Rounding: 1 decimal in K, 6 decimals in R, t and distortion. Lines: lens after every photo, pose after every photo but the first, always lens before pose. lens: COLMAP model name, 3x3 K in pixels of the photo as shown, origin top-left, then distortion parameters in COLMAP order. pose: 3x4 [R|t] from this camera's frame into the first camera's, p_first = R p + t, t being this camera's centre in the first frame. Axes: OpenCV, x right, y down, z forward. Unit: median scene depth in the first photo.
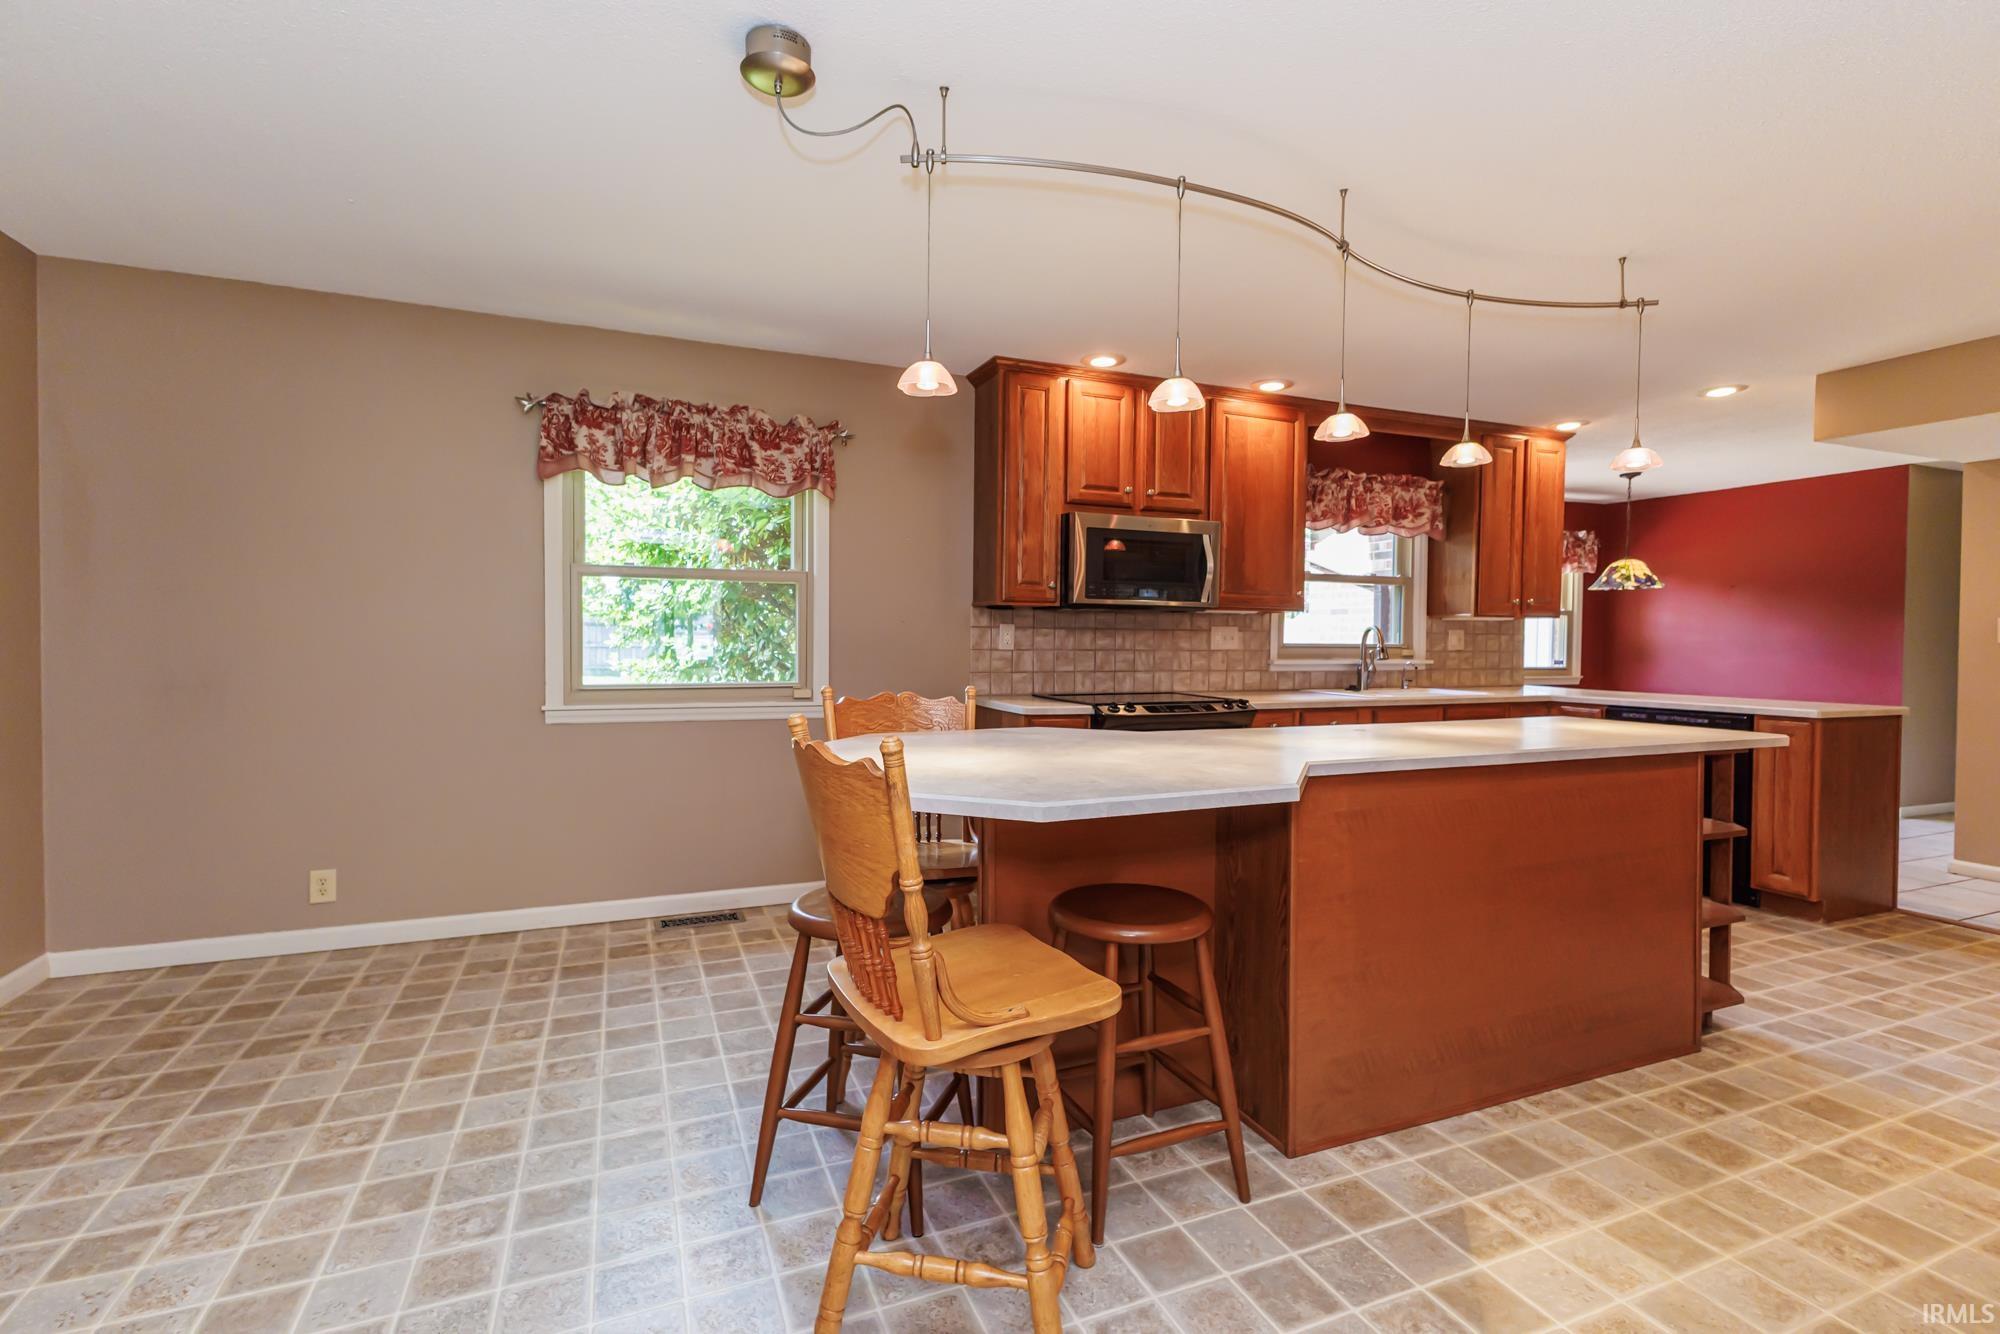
lens RADIAL K [[868.2, 0, 975.0], [0, 868.2, 640.4], [0, 0, 1]] dist [0.009479, -0.002310]
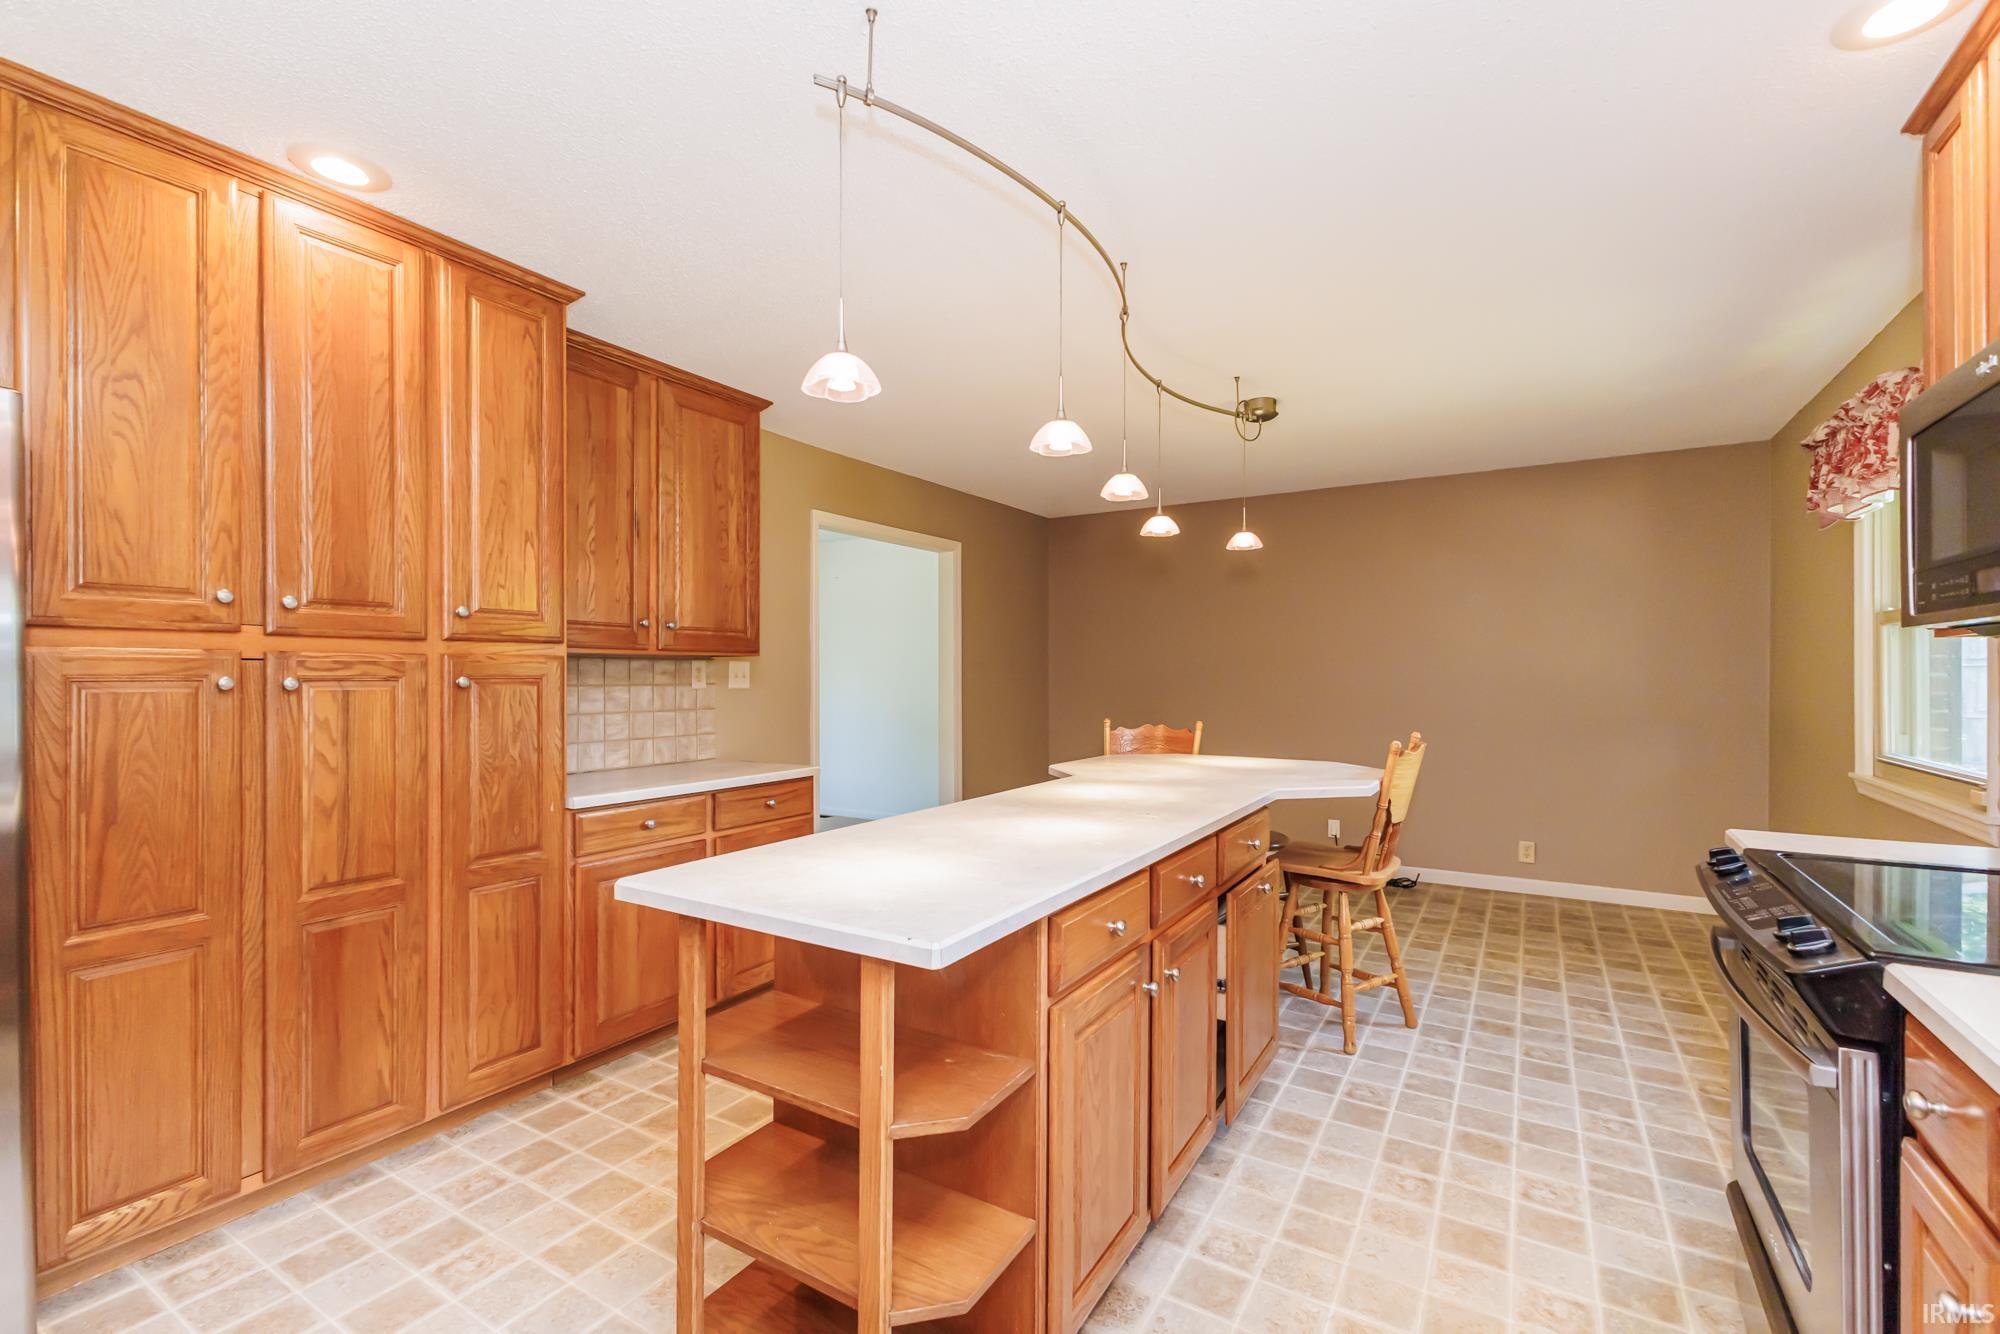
lens RADIAL K [[868.2, 0, 1000.6], [0, 868.2, 675.5], [0, 0, 1]] dist [0.009479, -0.002310]
pose [[-0.790739, -0.005820, -0.612126, 0.996471], [-0.007111, 0.999975, -0.000322, -0.026986], [0.612112, 0.004098, -0.790760, 1.511078]]
